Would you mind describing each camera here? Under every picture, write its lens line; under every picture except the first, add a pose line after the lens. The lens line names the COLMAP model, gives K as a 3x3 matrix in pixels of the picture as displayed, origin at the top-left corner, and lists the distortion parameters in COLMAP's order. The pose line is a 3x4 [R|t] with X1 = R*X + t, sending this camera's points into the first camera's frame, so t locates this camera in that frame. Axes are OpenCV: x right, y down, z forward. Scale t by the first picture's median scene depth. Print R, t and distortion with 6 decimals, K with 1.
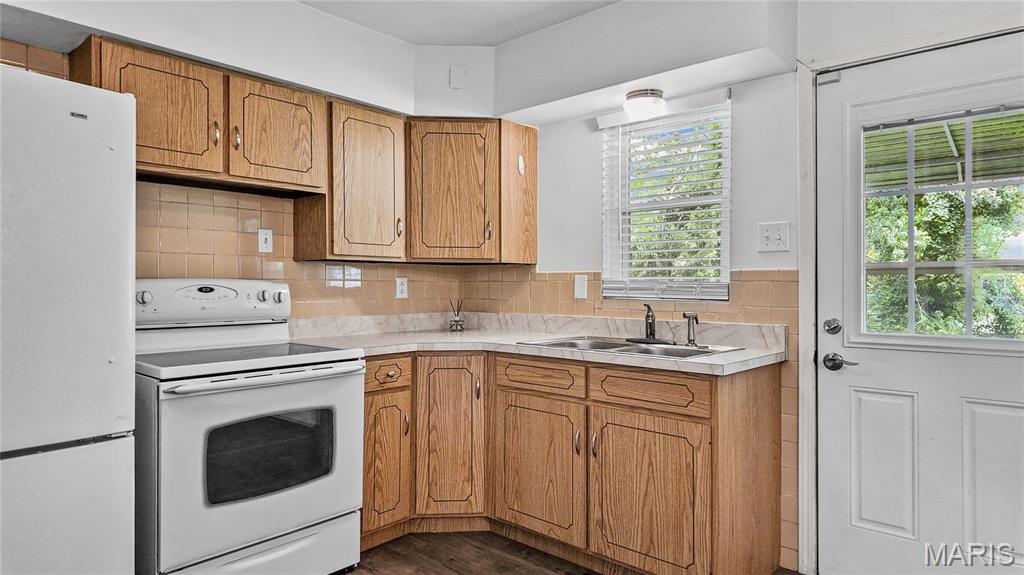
lens RADIAL K [[605.2, 0, 512.6], [0, 605.2, 285.3], [0, 0, 1]] dist [0.124251, -0.165247]
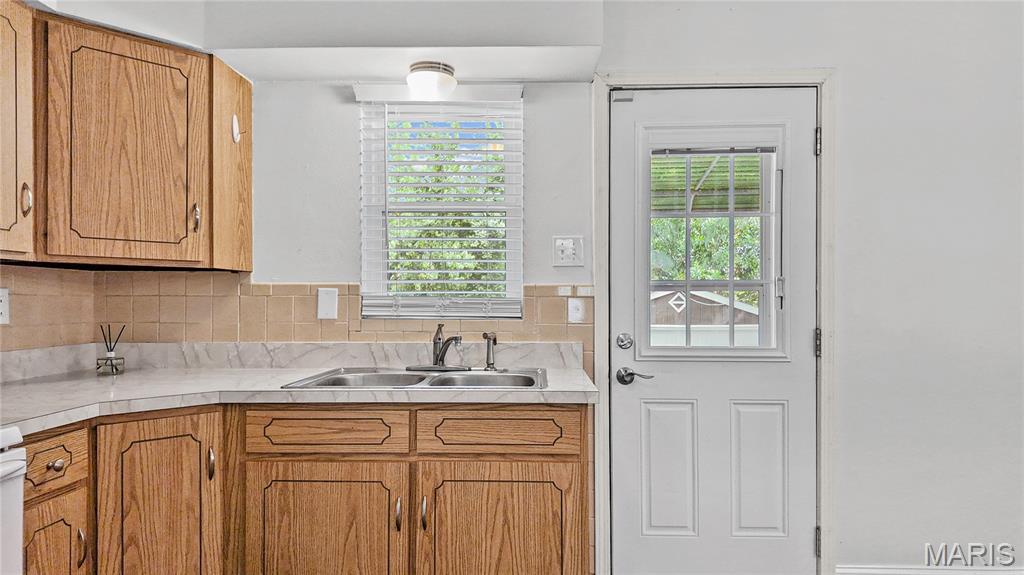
lens RADIAL K [[617.1, 0, 518.8], [0, 617.1, 298.4], [0, 0, 1]] dist [0.062529, -0.058866]
pose [[0.763648, 0.001115, 0.645632, -0.235863], [0.001480, 0.999993, -0.003477, -0.000954], [-0.645631, 0.003611, 0.763641, 0.289888]]
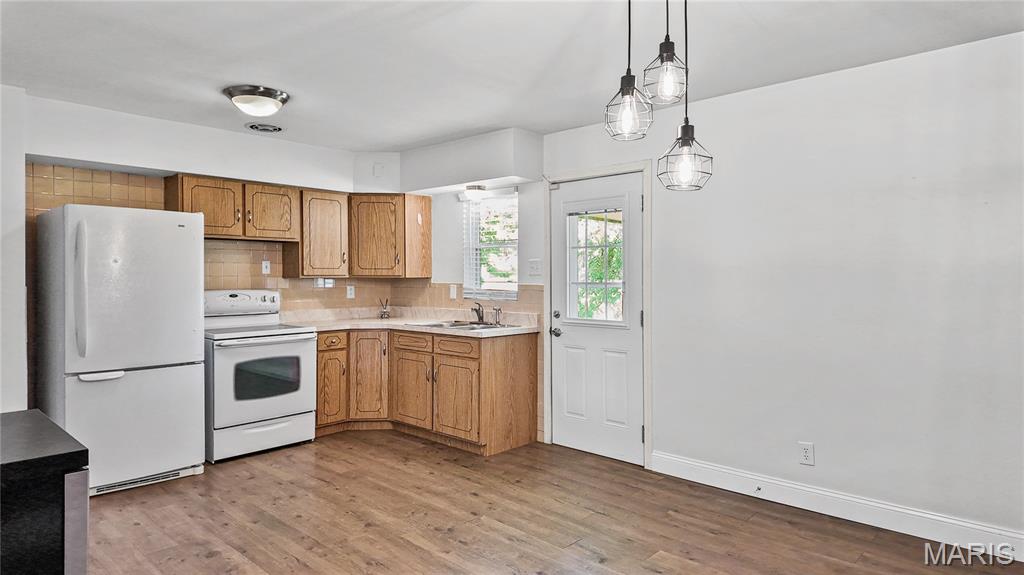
lens RADIAL K [[605.6, 0, 514.5], [0, 605.6, 281.6], [0, 0, 1]] dist [0.139547, -0.164464]
pose [[0.999747, -0.001964, -0.022395, 0.369477], [0.002186, 0.999949, 0.009878, -0.048703], [0.022375, -0.009925, 0.999700, -0.796291]]
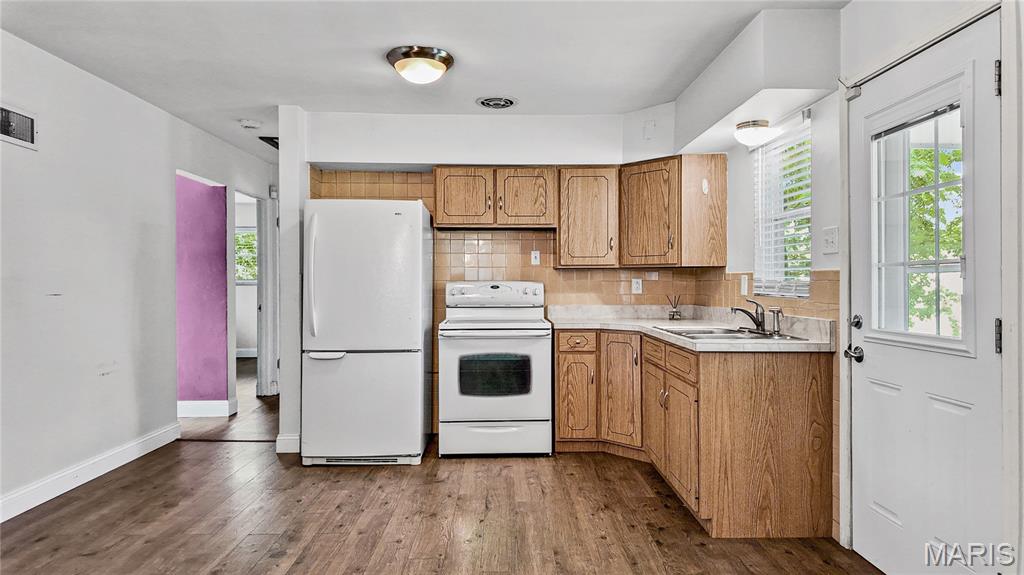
lens RADIAL K [[605.2, 0, 512.6], [0, 605.2, 285.3], [0, 0, 1]] dist [0.124251, -0.165247]
pose [[0.678160, -0.000872, -0.734914, 0.783369], [0.003651, 0.999991, 0.002182, -0.001740], [0.734905, -0.004163, 0.678157, -0.158254]]
